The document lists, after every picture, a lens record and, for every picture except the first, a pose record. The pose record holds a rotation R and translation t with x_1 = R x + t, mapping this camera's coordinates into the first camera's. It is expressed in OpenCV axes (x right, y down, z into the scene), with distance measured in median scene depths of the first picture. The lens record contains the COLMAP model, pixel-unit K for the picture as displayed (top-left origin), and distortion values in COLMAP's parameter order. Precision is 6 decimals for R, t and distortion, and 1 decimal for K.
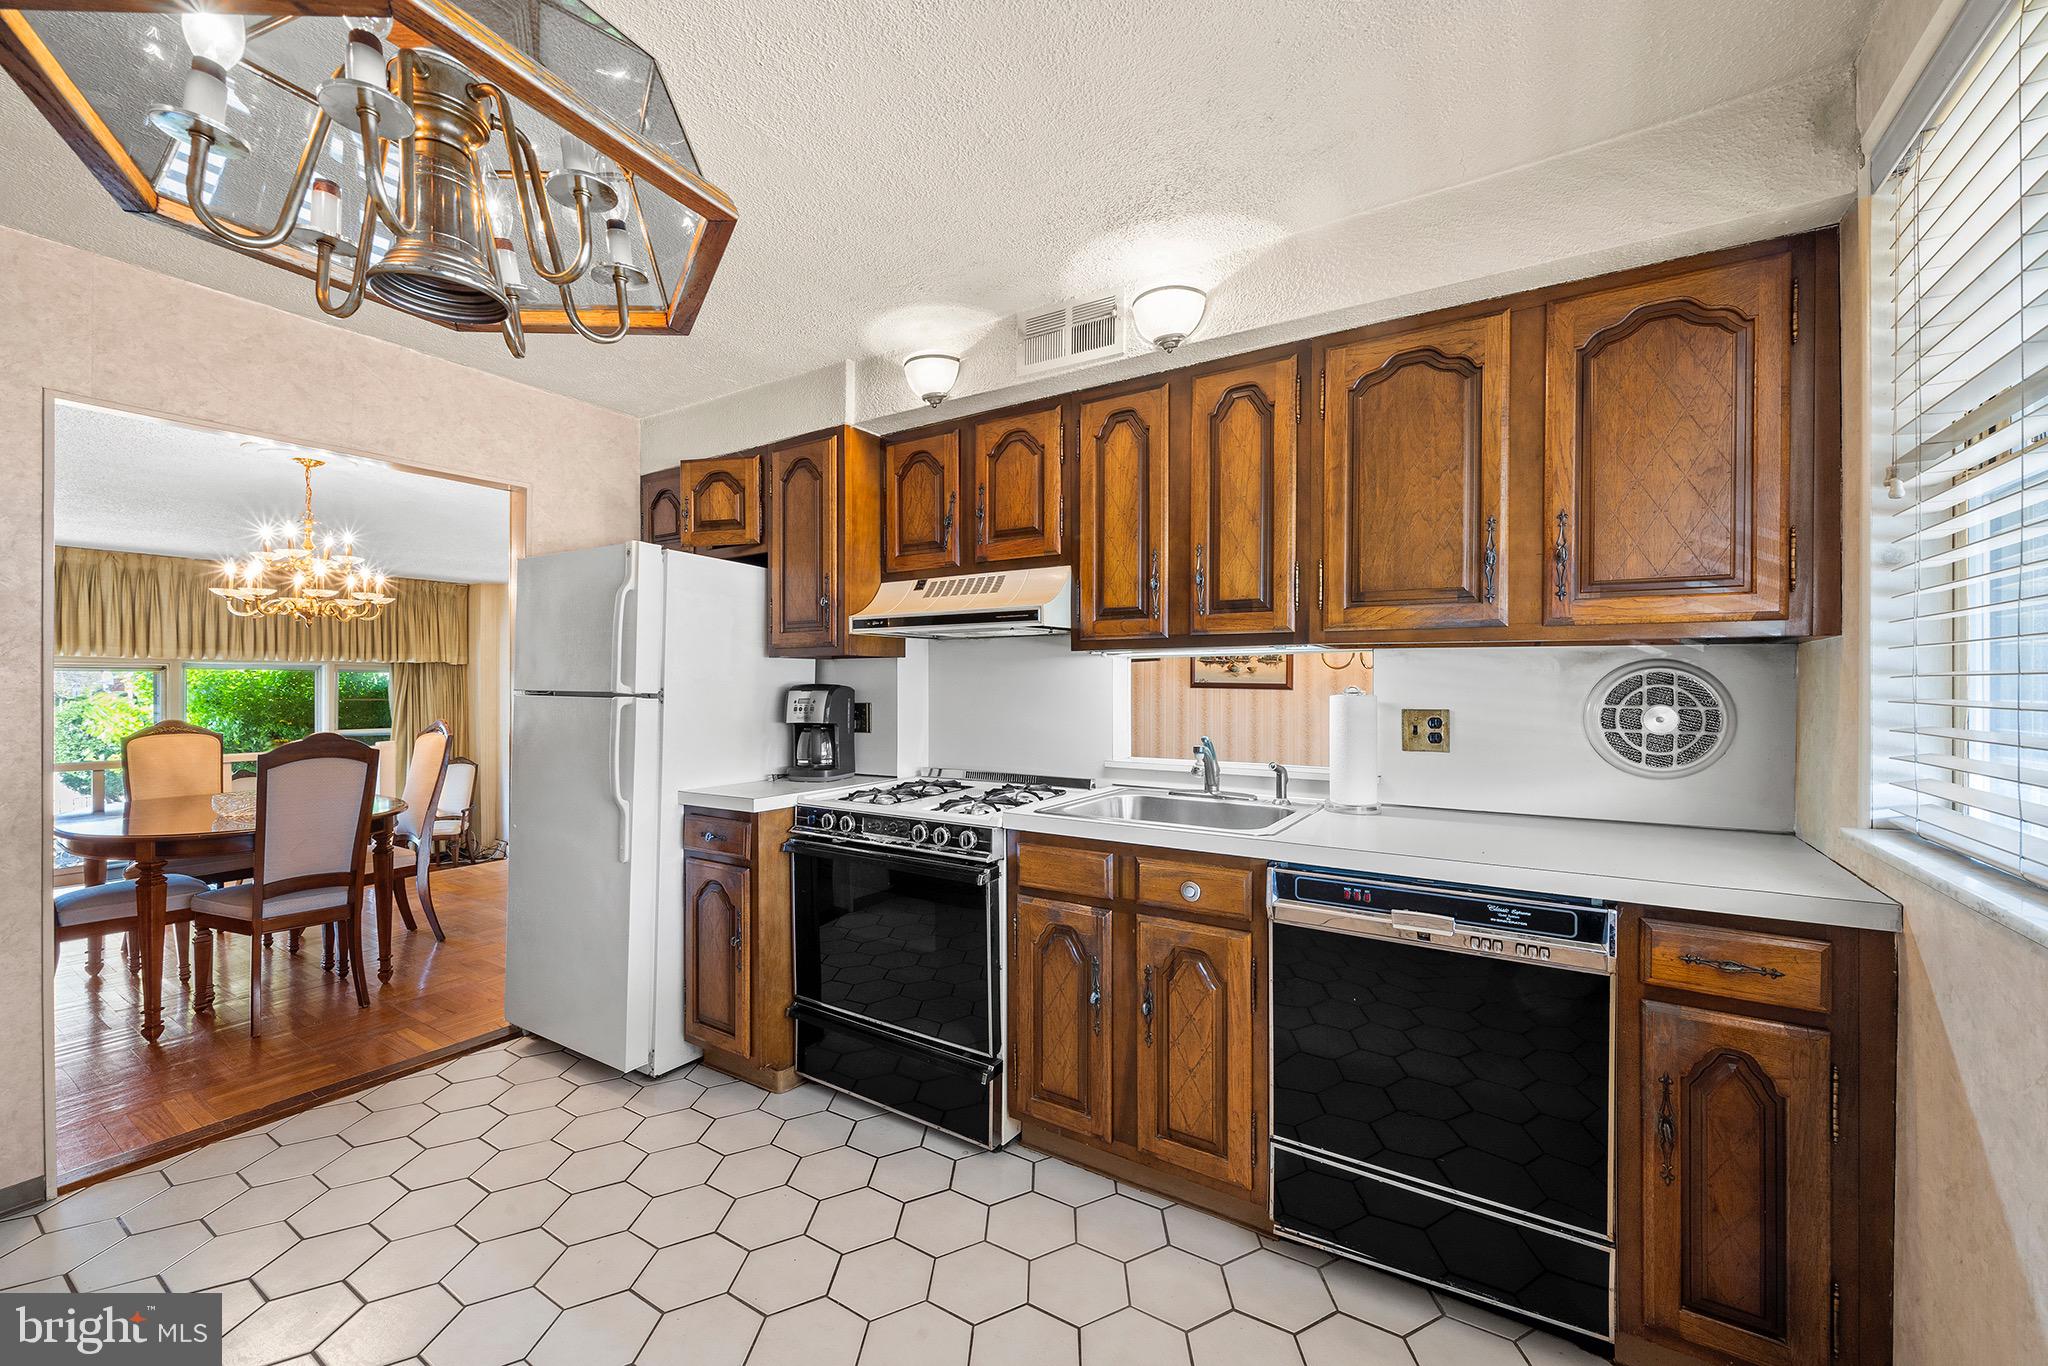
lens RADIAL K [[795.7, 0, 1022.6], [0, 795.7, 688.5], [0, 0, 1]] dist [-0.001776, -0.000101]
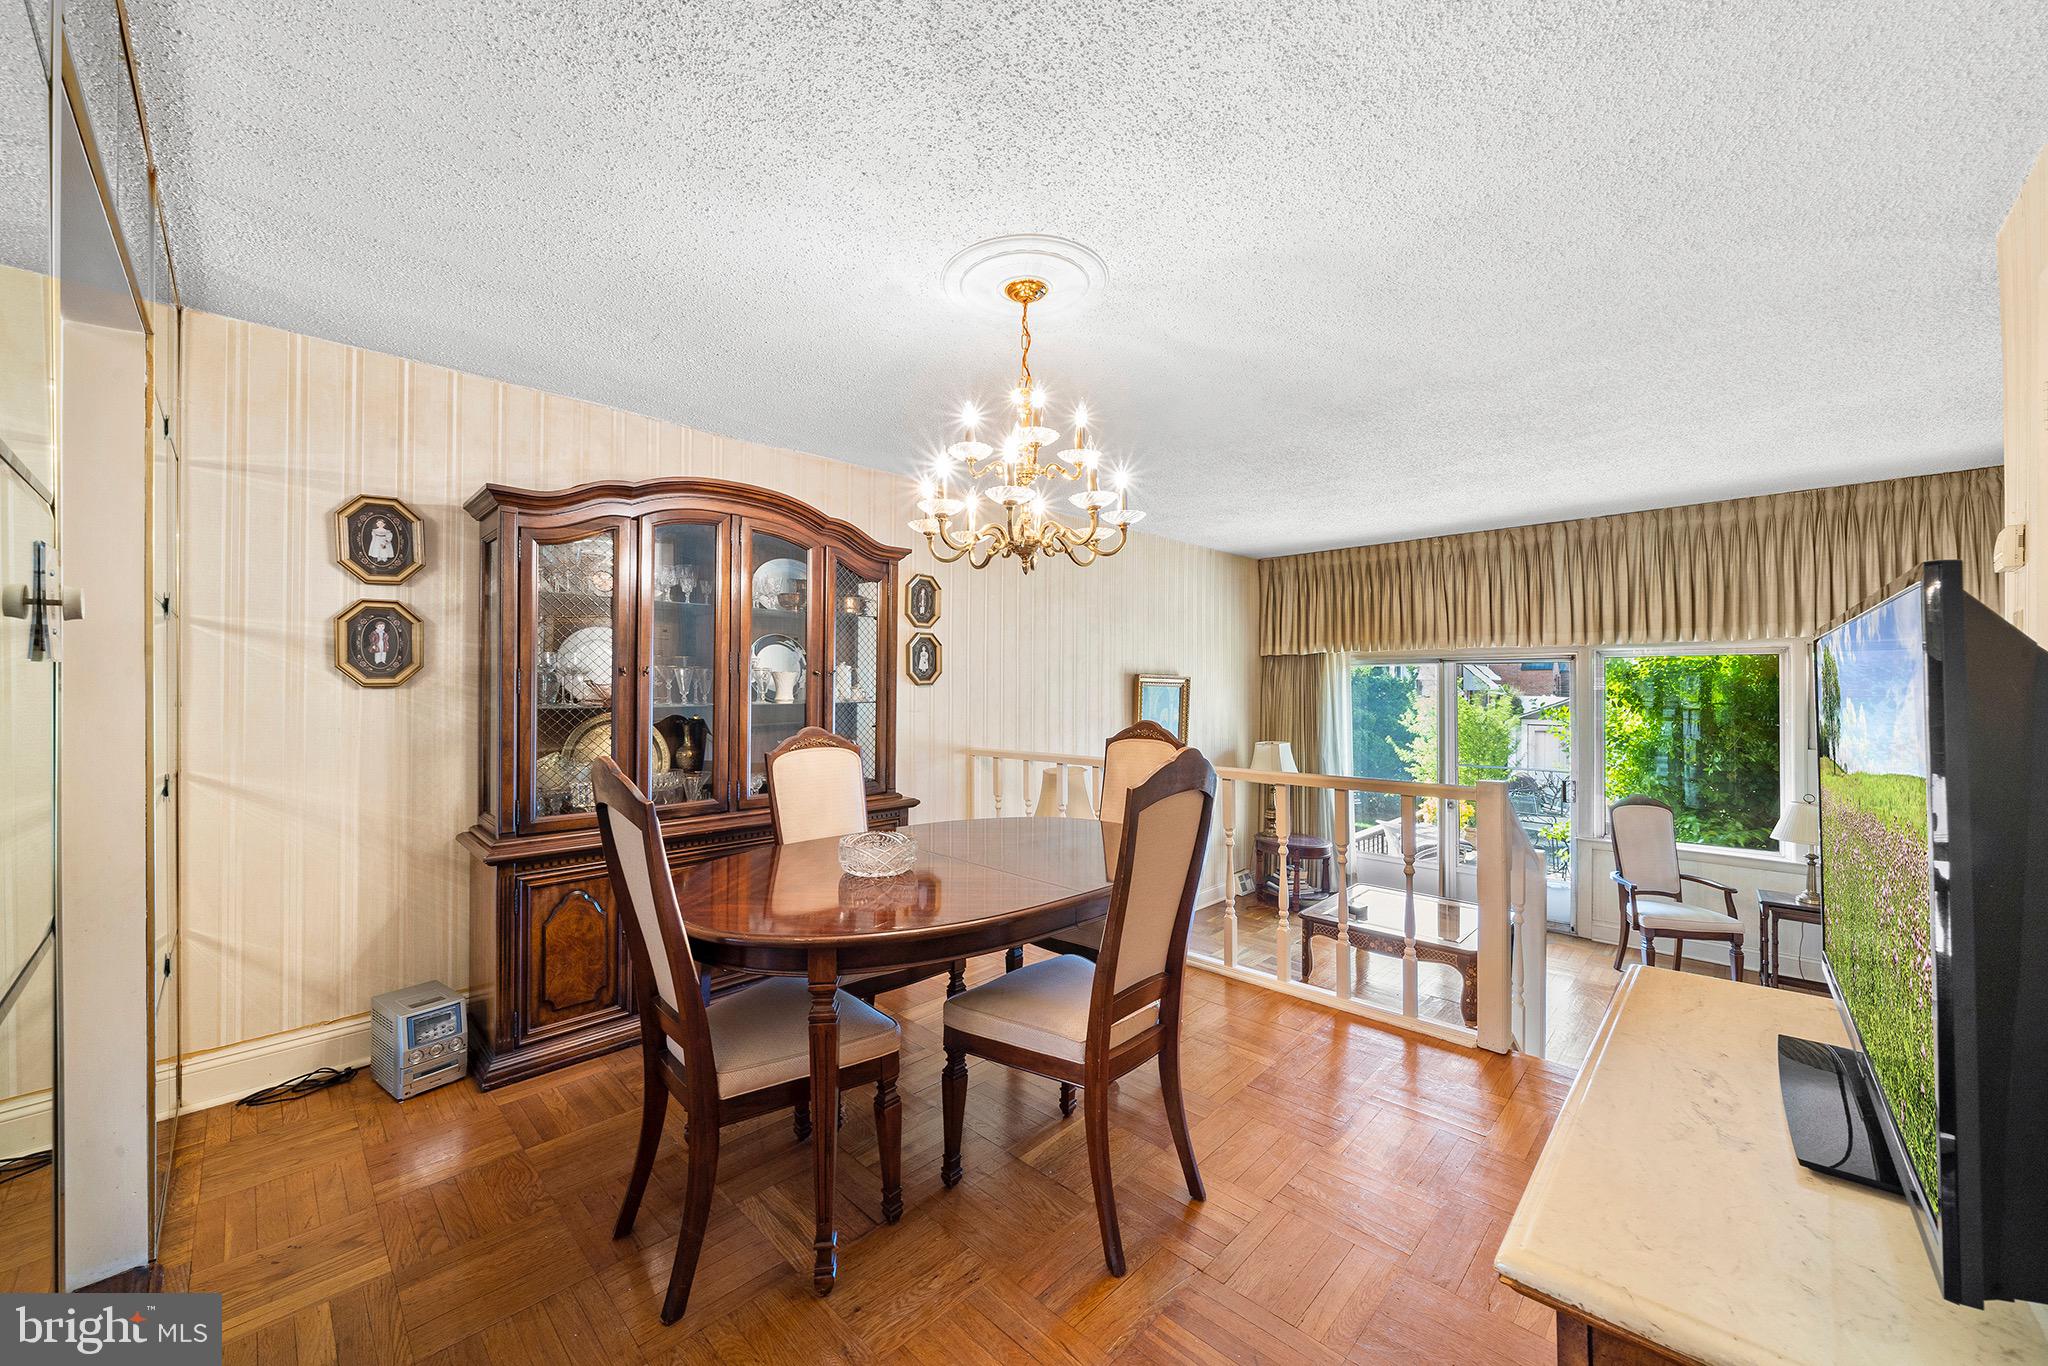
lens RADIAL K [[761.4, 0, 1027.6], [0, 761.4, 691.7], [0, 0, 1]] dist [-0.000051, 0.000058]
pose [[-0.200109, 0.006460, -0.979752, -0.175099], [-0.004849, 0.999959, 0.007584, 0.005885], [0.979762, 0.006268, -0.200070, 0.561249]]
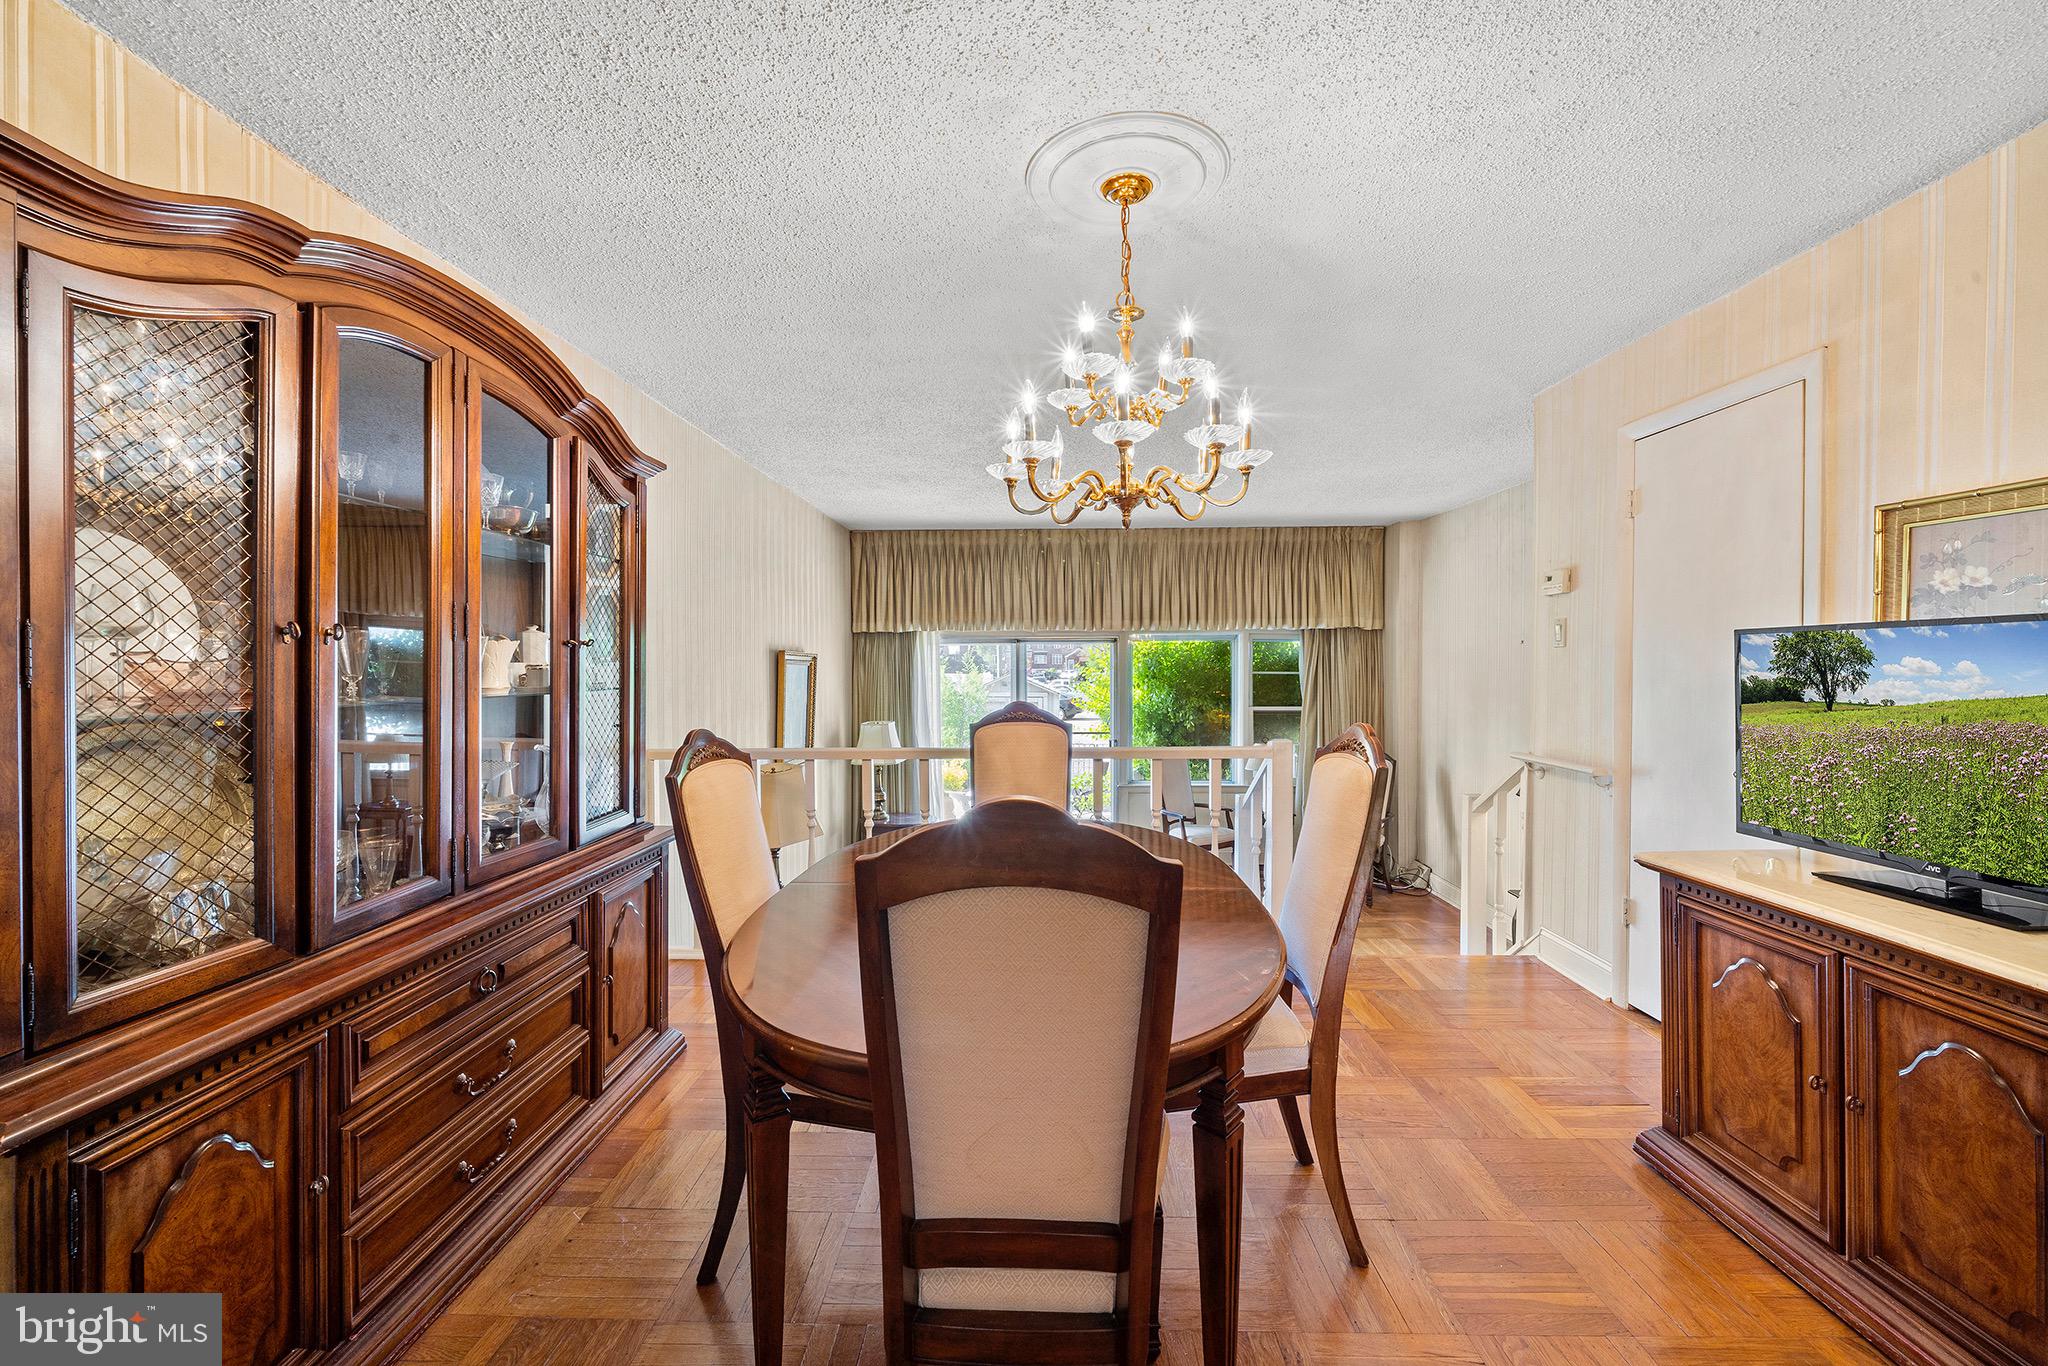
lens RADIAL K [[786.5, 0, 1021.6], [0, 786.5, 676.9], [0, 0, 1]] dist [-0.000232, 0.000106]
pose [[0.517345, 0.012652, -0.855683, -0.258305], [-0.001224, 0.999901, 0.014045, 0.006482], [0.855776, -0.006219, 0.517309, 0.347436]]
